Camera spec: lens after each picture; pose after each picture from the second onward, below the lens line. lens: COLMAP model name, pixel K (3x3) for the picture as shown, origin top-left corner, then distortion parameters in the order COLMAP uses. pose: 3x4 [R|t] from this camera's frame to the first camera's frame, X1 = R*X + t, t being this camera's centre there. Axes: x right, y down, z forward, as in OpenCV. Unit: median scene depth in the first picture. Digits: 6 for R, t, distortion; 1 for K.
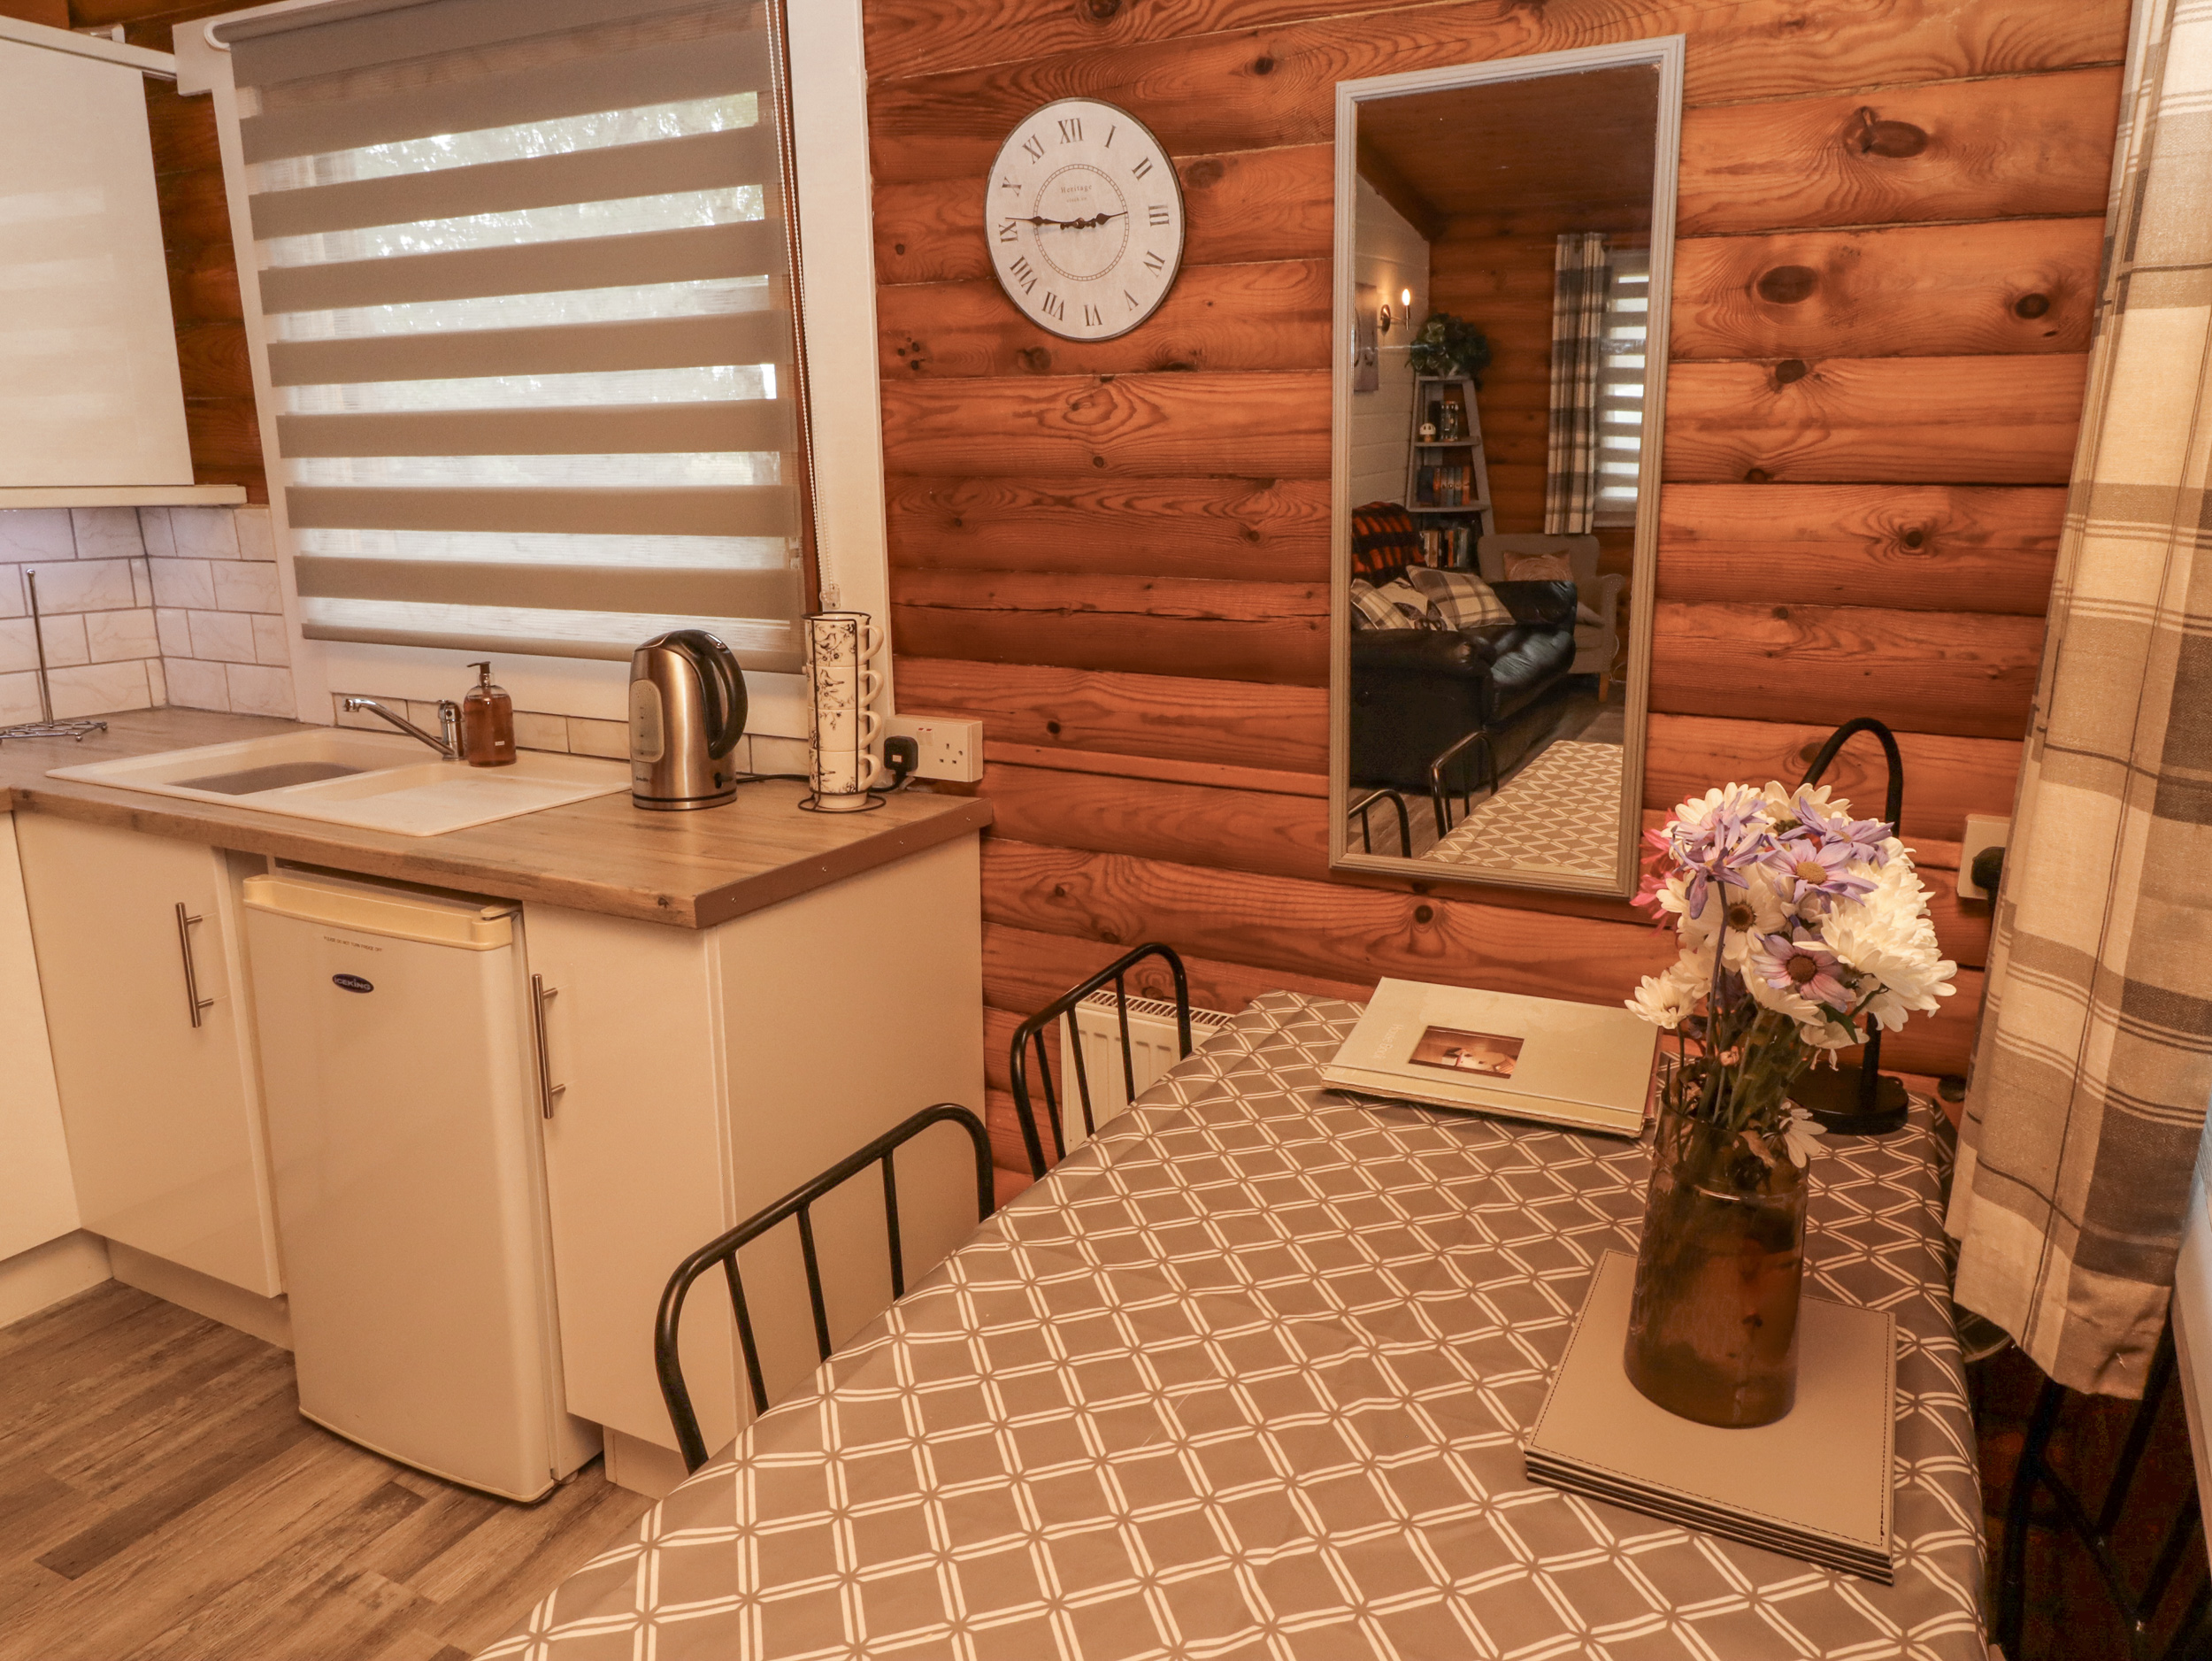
lens RADIAL K [[1488.2, 0, 1132.8], [0, 1488.2, 797.1], [0, 0, 1]] dist [0.005786, -0.009534]
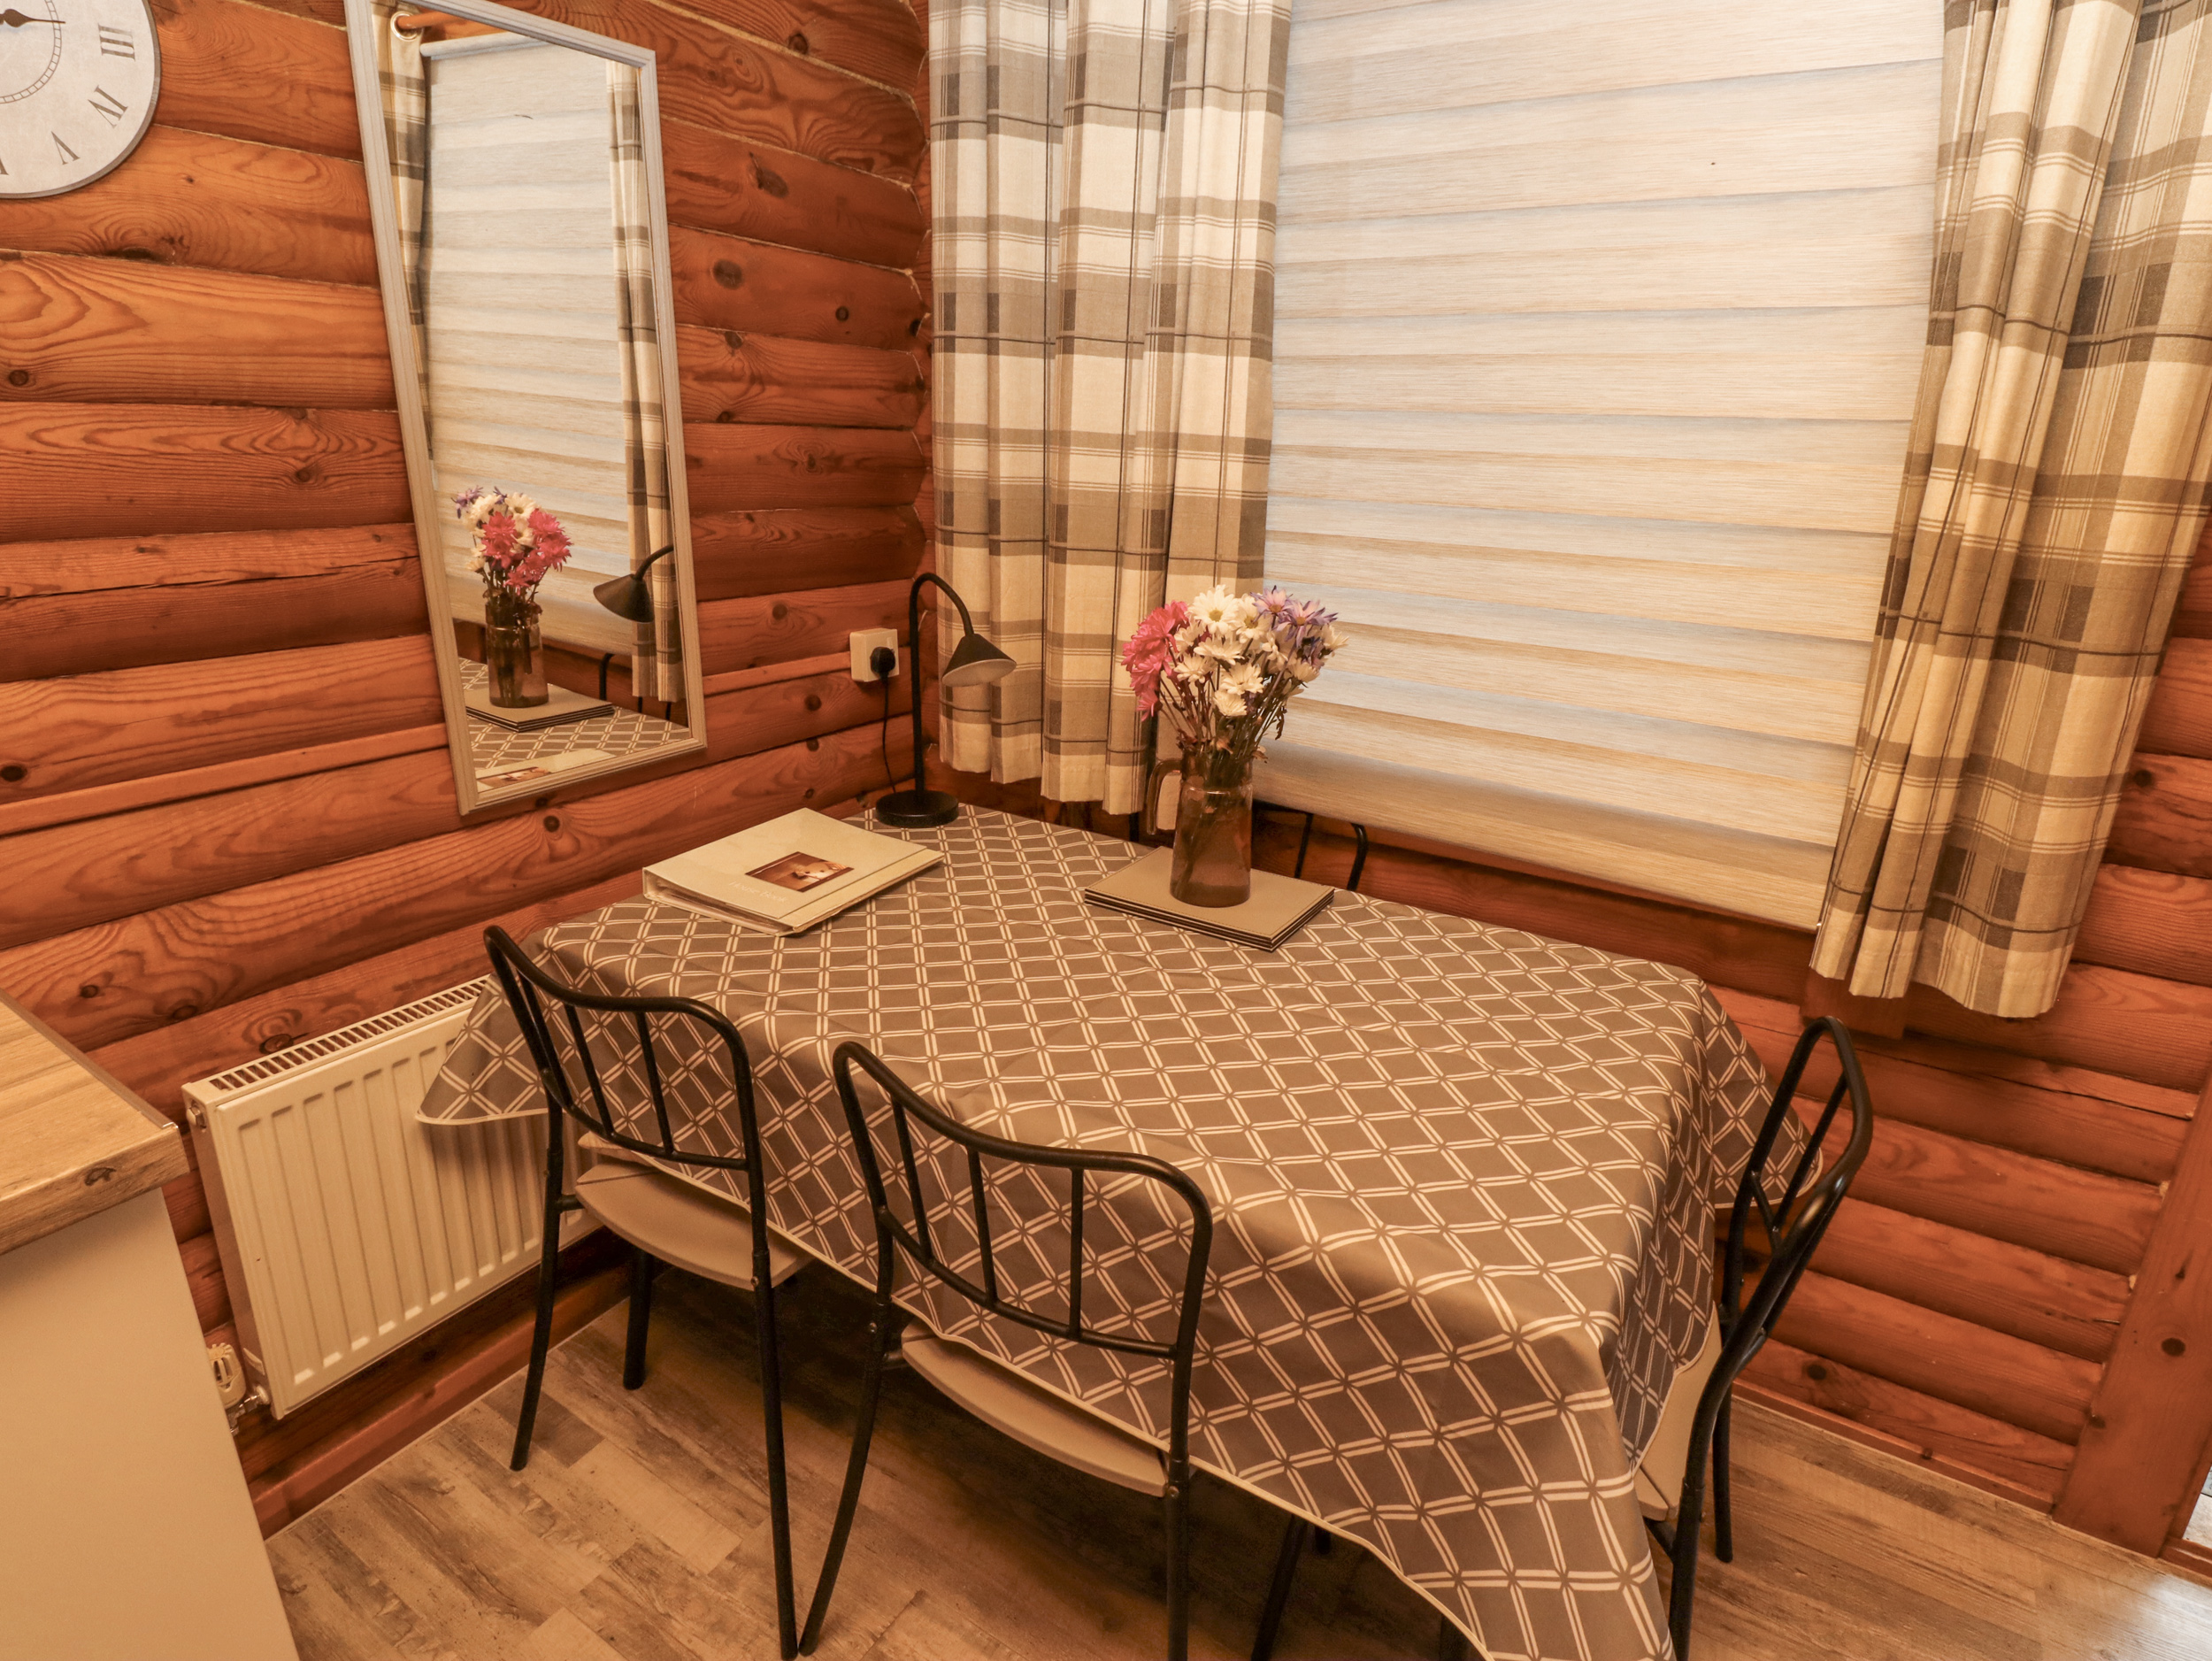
lens RADIAL K [[1154.1, 0, 1127.4], [0, 1154.1, 795.8], [0, 0, 1]] dist [0.001684, -0.013575]
pose [[0.084356, -0.297689, 0.950929, -0.534394], [0.182508, 0.942802, 0.278955, -0.093661], [-0.979579, 0.150021, 0.133861, 0.444610]]
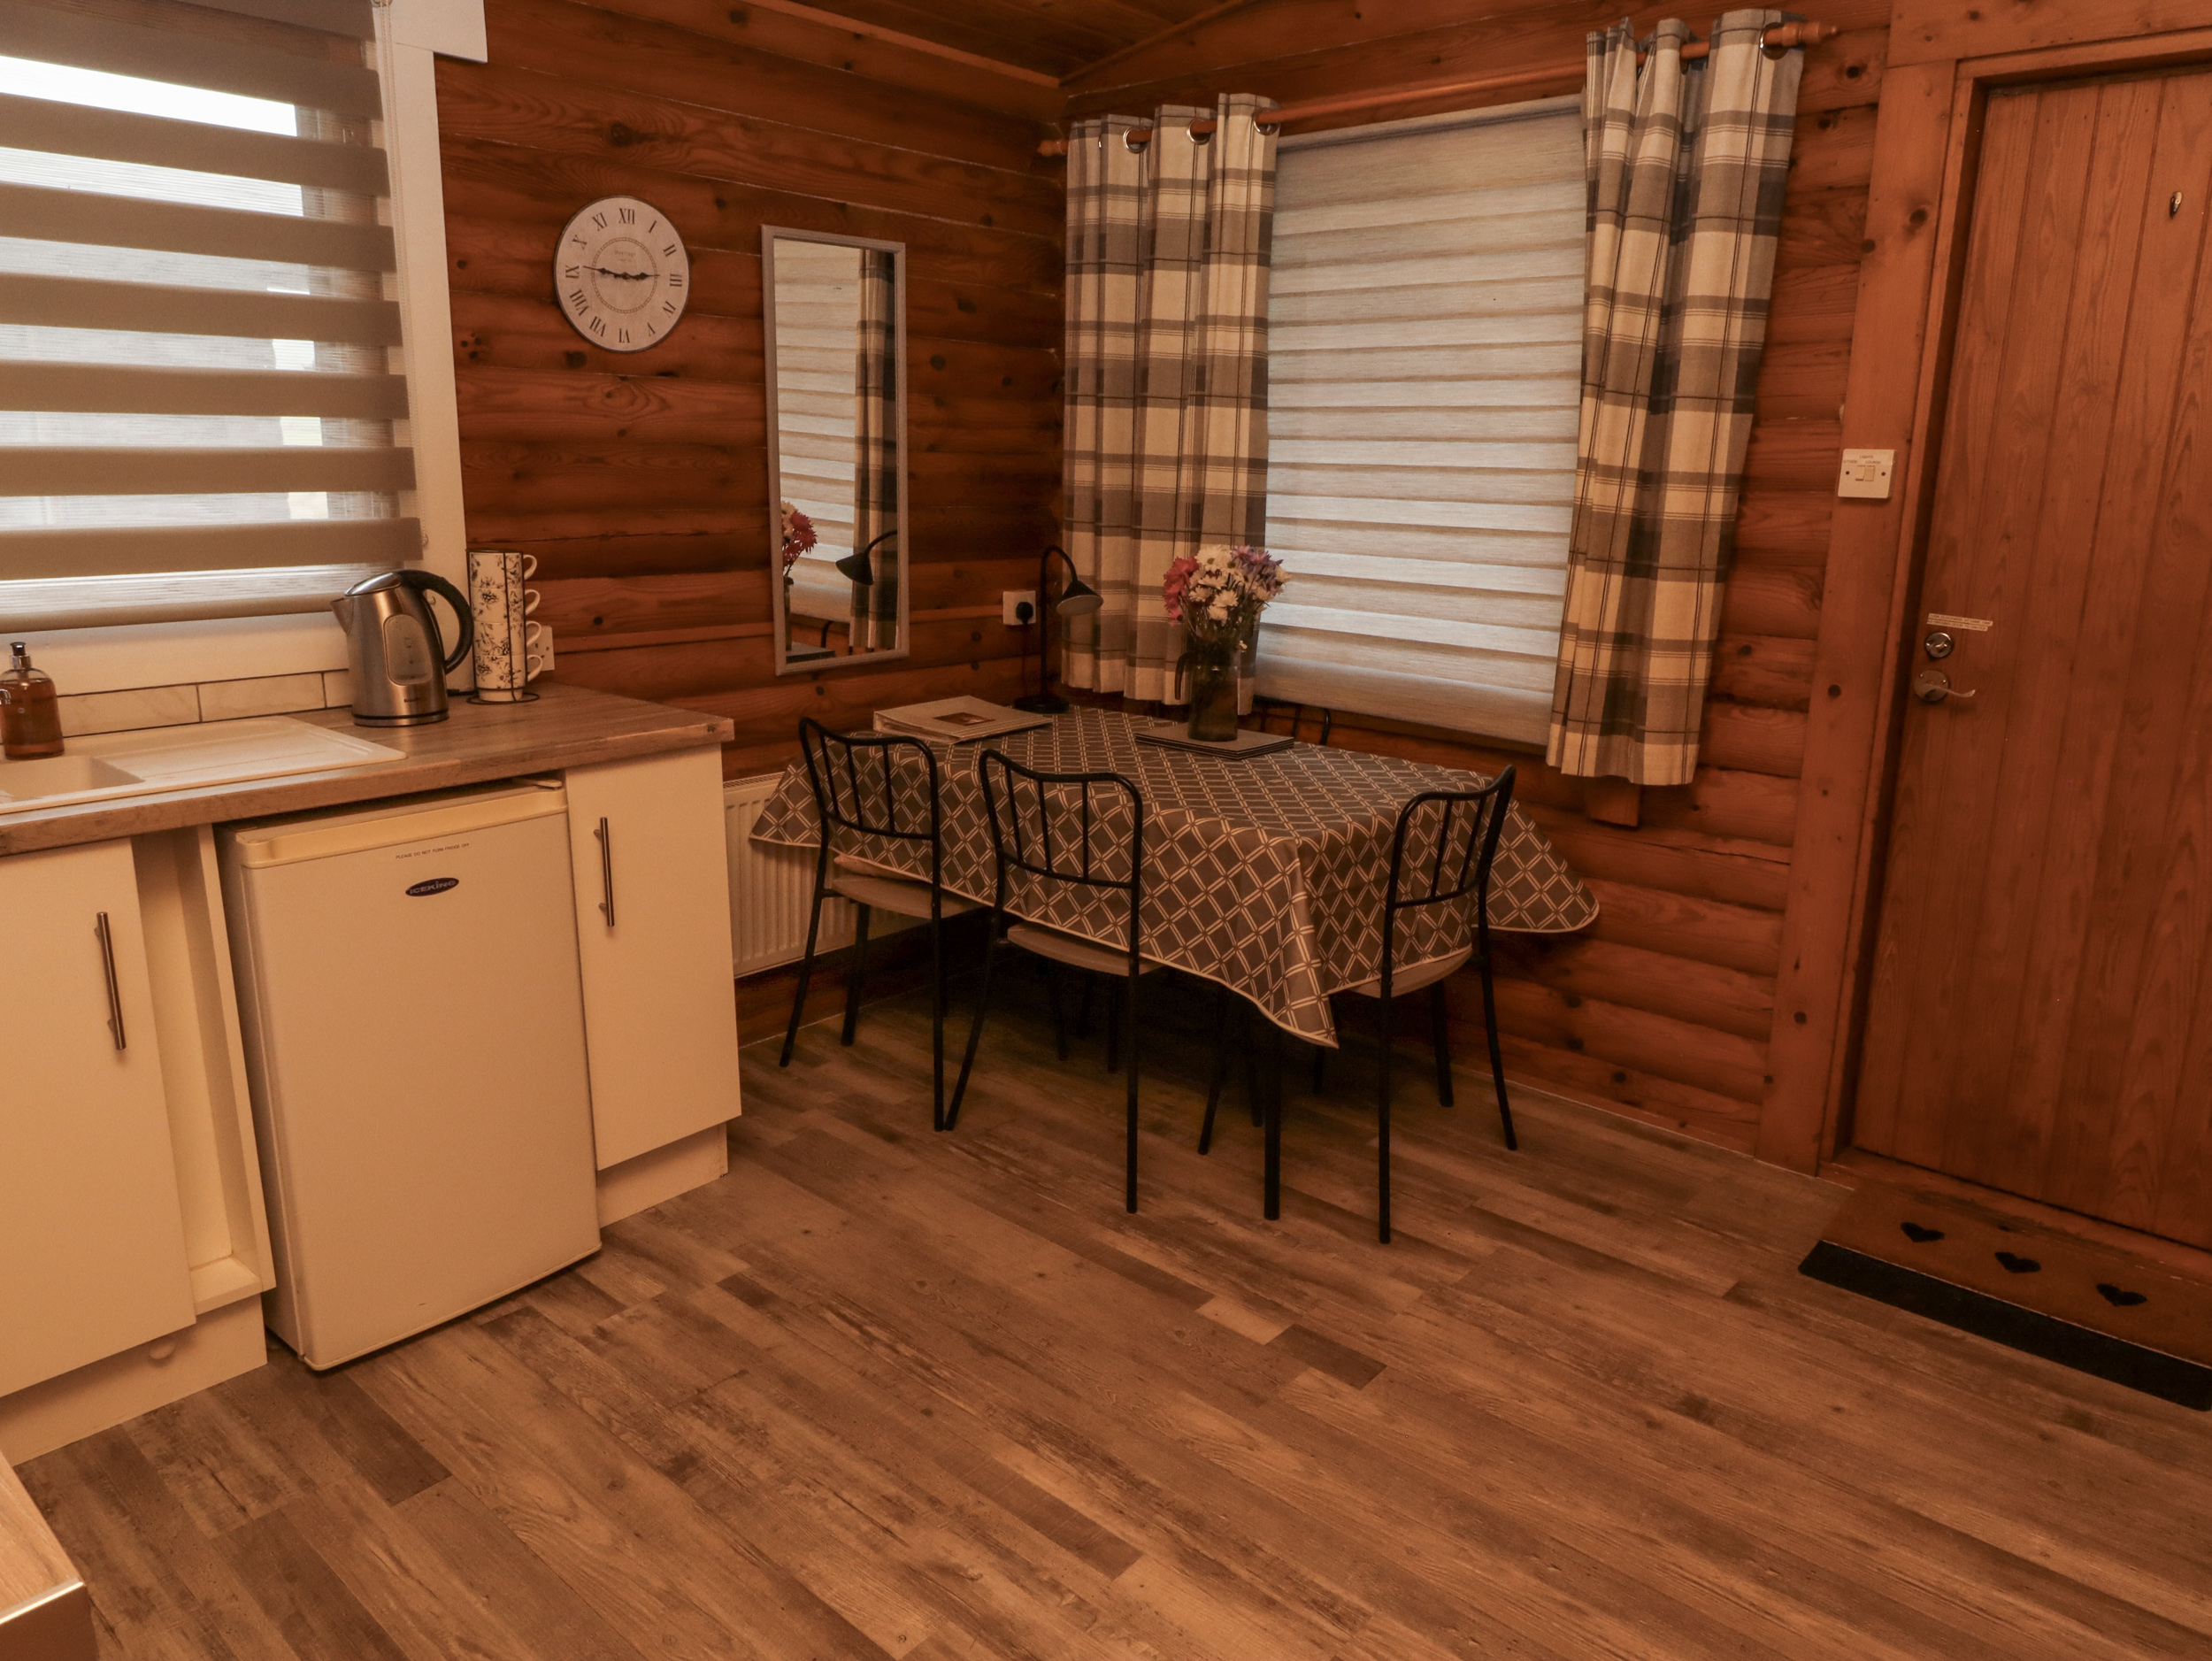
lens RADIAL K [[1488.2, 0, 1132.8], [0, 1488.2, 797.1], [0, 0, 1]] dist [0.005786, -0.009534]
pose [[0.241706, -0.217668, 0.945621, -1.362767], [0.187531, 0.966622, 0.174568, -0.037928], [-0.952056, 0.135139, 0.274458, 0.153721]]
